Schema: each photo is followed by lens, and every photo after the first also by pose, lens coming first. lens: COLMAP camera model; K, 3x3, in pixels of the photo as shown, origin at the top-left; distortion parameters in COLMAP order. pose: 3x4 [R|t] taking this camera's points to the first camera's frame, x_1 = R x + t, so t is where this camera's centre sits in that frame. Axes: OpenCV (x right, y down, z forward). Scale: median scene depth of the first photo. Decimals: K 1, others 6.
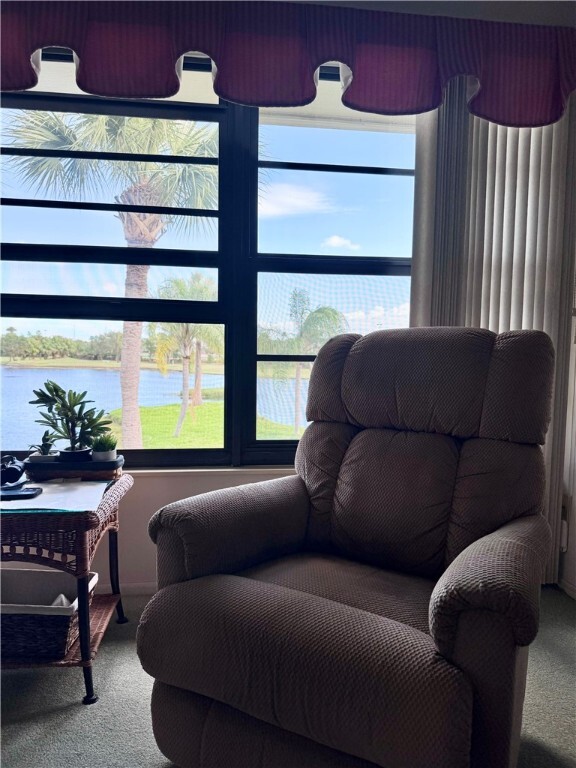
lens RADIAL K [[543.1, 0, 290.5], [0, 543.1, 383.9], [0, 0, 1]] dist [0.006117, -0.001959]
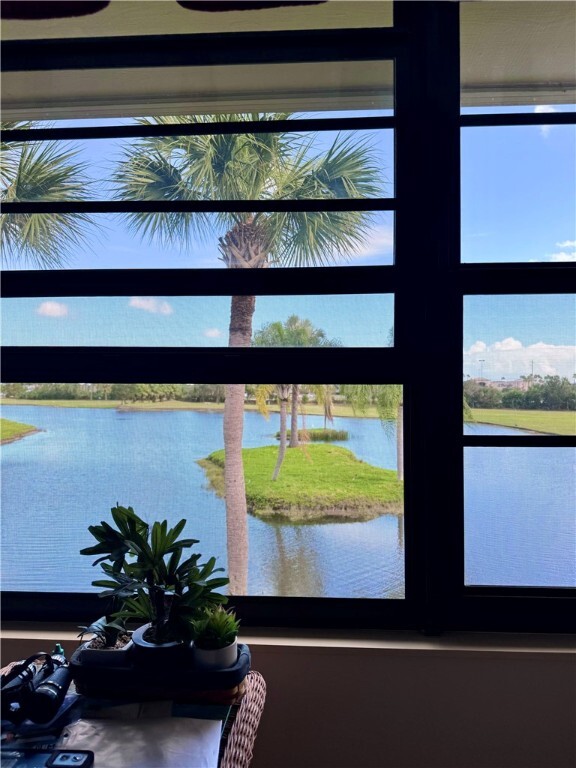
lens RADIAL K [[534.8, 0, 288.0], [0, 534.8, 384.0], [0, 0, 1]] dist [0.095119, -0.122277]
pose [[0.984077, -0.017614, -0.176869, -0.142092], [0.004469, 0.997215, -0.074445, -0.065608], [0.177687, 0.072469, 0.981415, 0.386008]]
